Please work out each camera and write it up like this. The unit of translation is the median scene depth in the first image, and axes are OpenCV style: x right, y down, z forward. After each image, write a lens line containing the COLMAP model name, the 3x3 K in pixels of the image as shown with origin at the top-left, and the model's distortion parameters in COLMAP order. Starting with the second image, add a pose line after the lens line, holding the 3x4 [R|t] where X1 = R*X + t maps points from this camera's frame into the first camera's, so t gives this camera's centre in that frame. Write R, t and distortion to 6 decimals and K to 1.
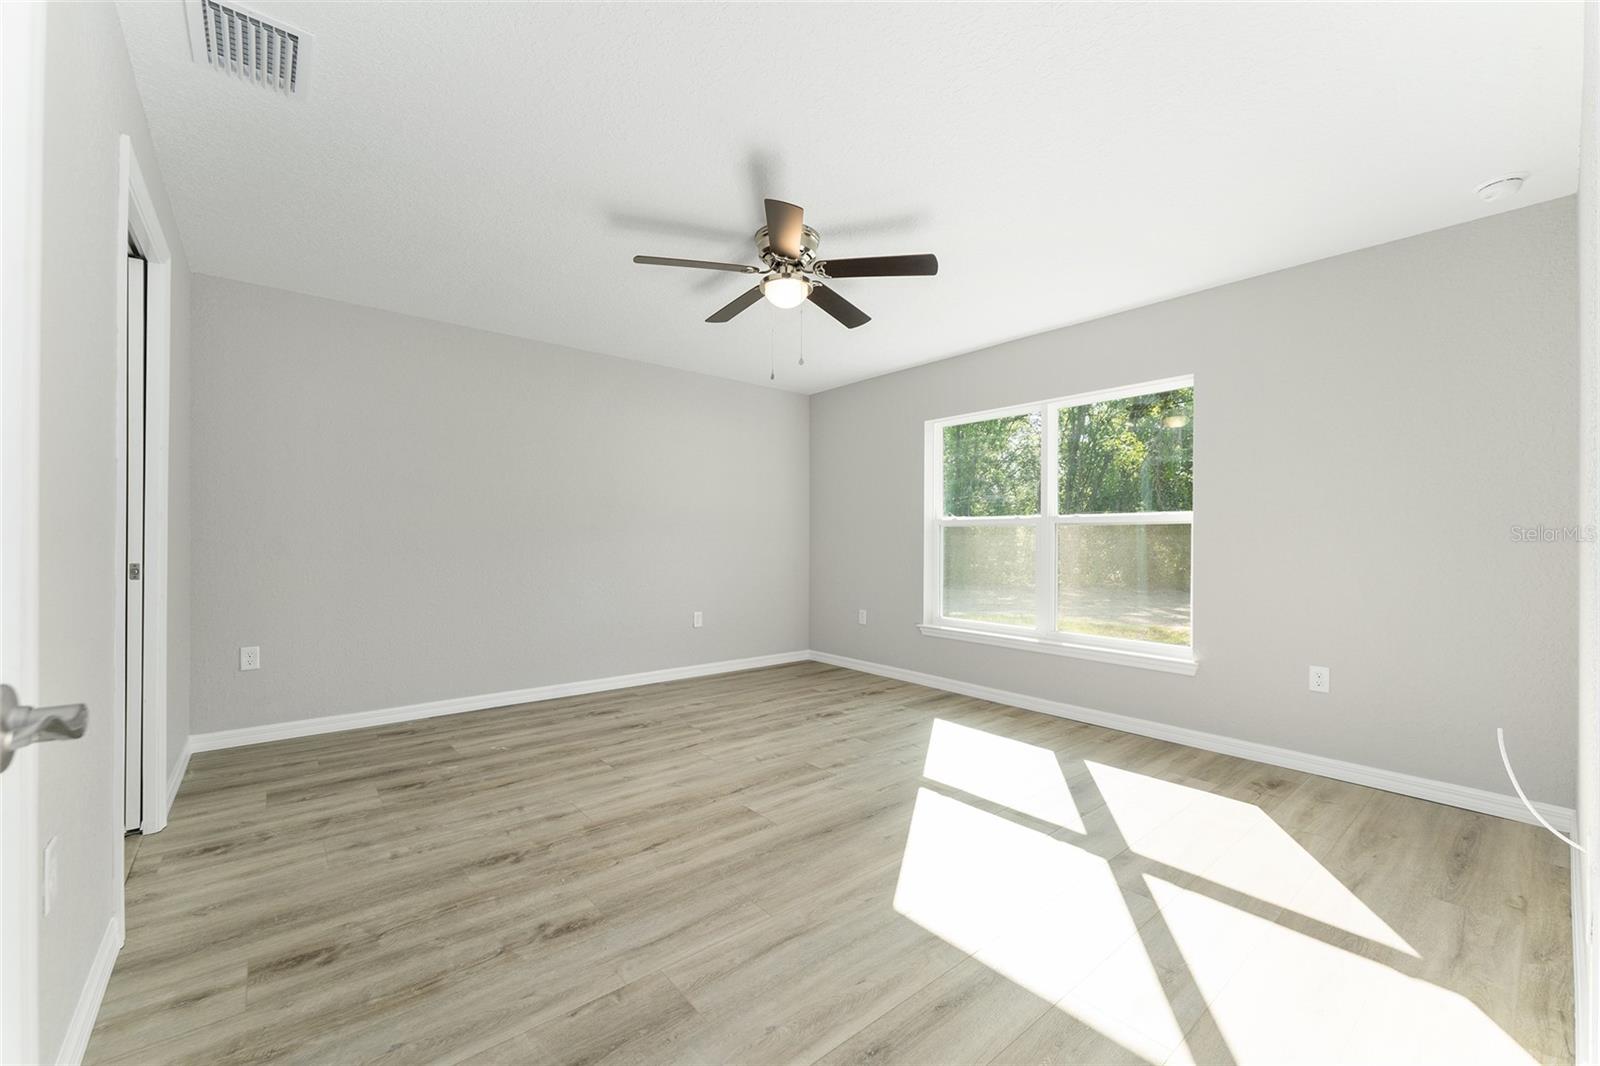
lens RADIAL K [[635.0, 0, 794.5], [0, 635.0, 536.8], [0, 0, 1]] dist [0.000124, -0.000334]
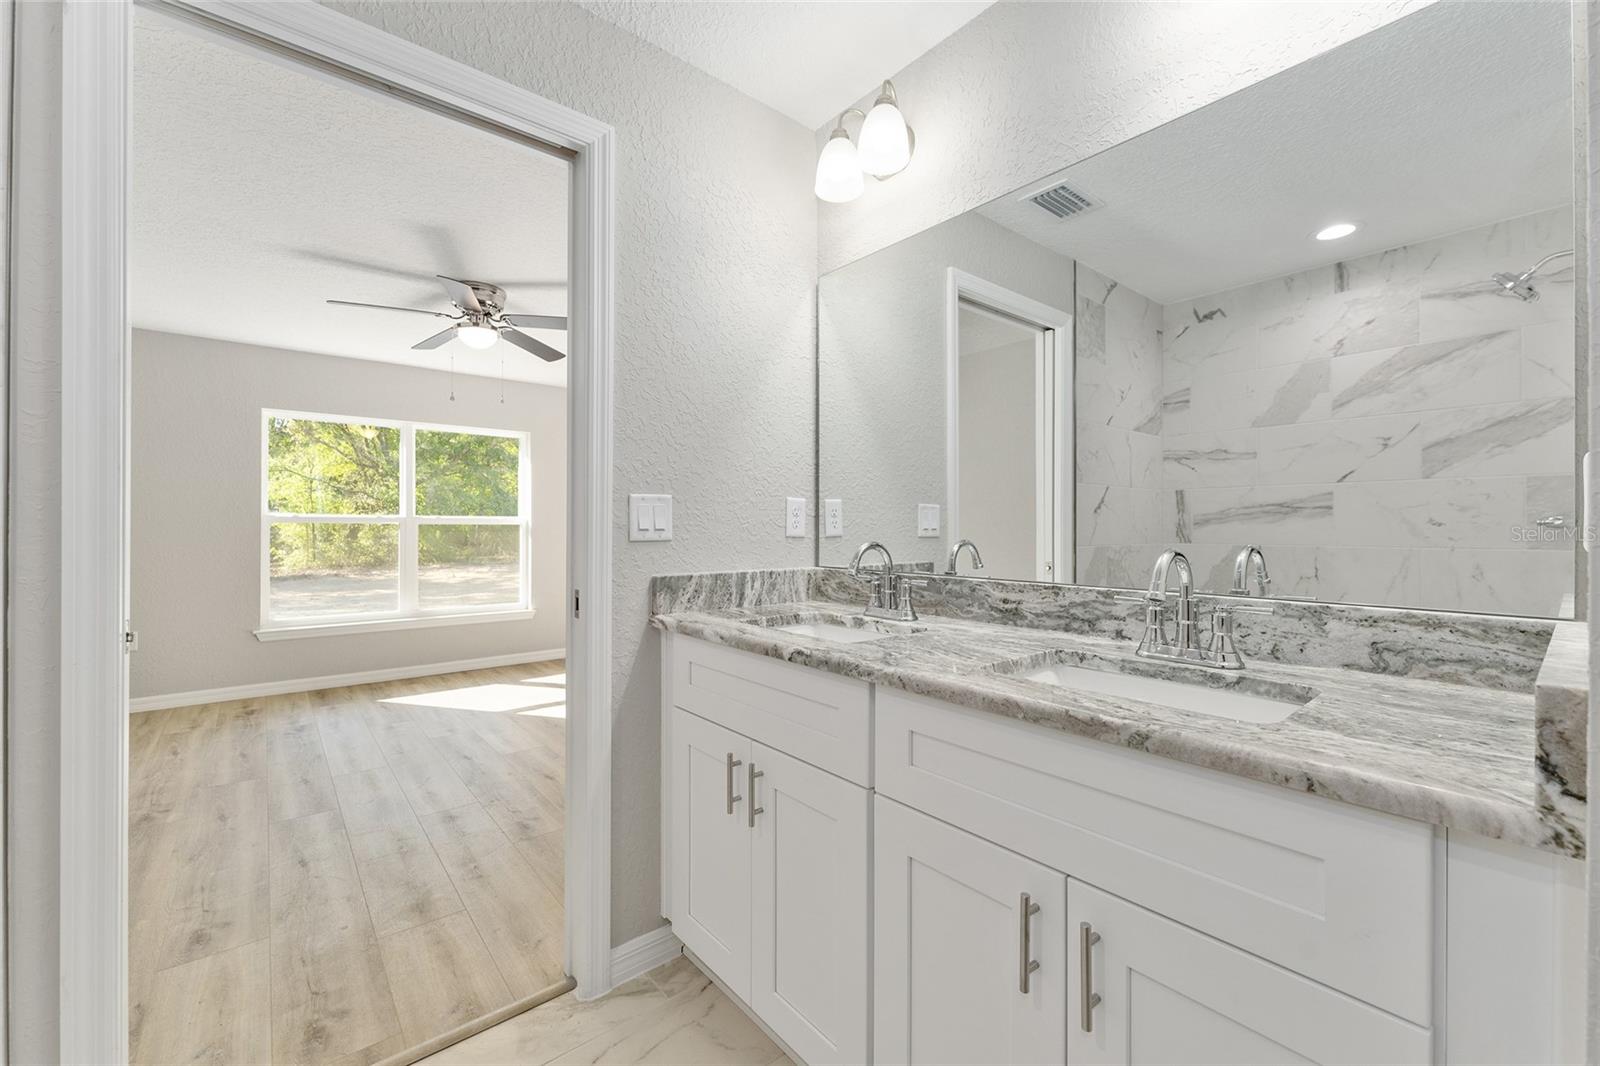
lens RADIAL K [[635.0, 0, 794.5], [0, 635.0, 536.8], [0, 0, 1]] dist [0.000124, -0.000334]
pose [[0.009572, -0.020981, 0.999734, -1.144810], [-0.007621, 0.999749, 0.021054, -0.037028], [-0.999925, -0.007820, 0.009409, 0.350898]]
